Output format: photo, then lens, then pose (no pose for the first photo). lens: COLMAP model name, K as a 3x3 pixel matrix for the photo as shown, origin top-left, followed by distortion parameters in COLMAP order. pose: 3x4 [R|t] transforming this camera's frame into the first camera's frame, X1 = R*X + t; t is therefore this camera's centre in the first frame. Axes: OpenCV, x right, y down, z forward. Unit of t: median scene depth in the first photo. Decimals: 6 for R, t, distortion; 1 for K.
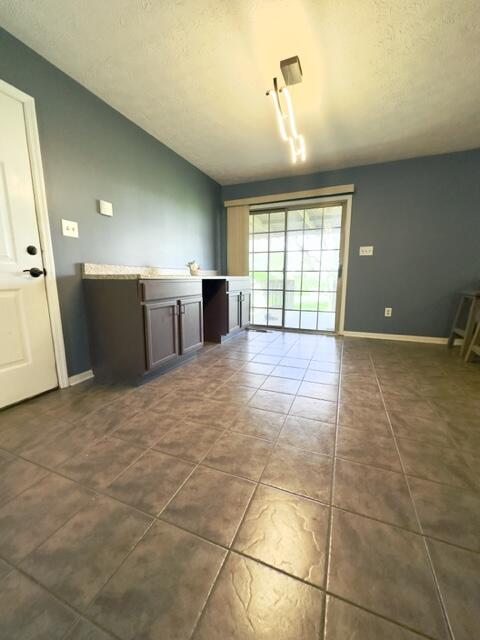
lens RADIAL K [[255.9, 0, 241.7], [0, 255.9, 320.4], [0, 0, 1]] dist [-0.007130, 0.000360]
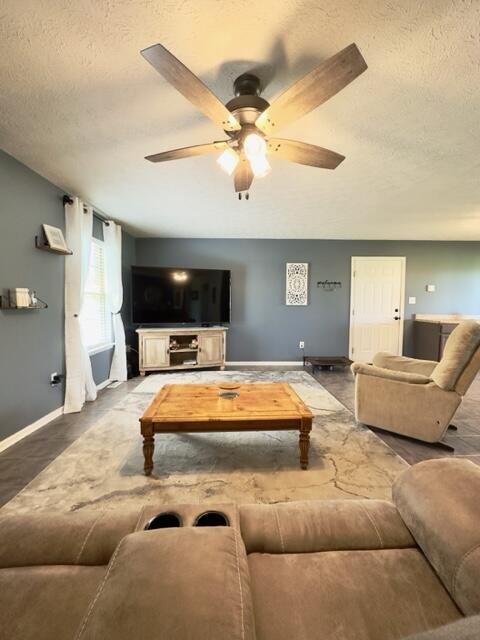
lens RADIAL K [[255.9, 0, 240.1], [0, 255.9, 320.2], [0, 0, 1]] dist [-0.007130, 0.000360]
pose [[0.391516, 0.059224, -0.918263, 0.840766], [-0.157332, 0.987540, -0.003389, 0.084412], [0.906621, 0.145799, 0.395956, -1.287975]]
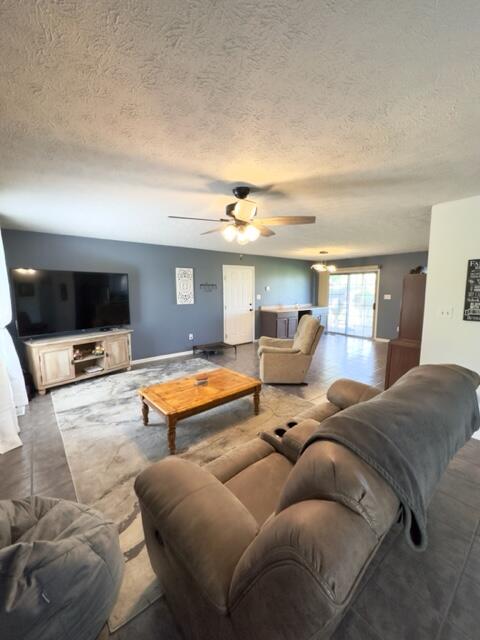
lens RADIAL K [[255.9, 0, 241.7], [0, 255.9, 318.7], [0, 0, 1]] dist [-0.007130, 0.000360]
pose [[0.873716, 0.052667, -0.483576, 0.762395], [-0.076439, 0.996636, -0.029563, 0.055041], [0.480392, 0.062794, 0.874803, -1.968240]]
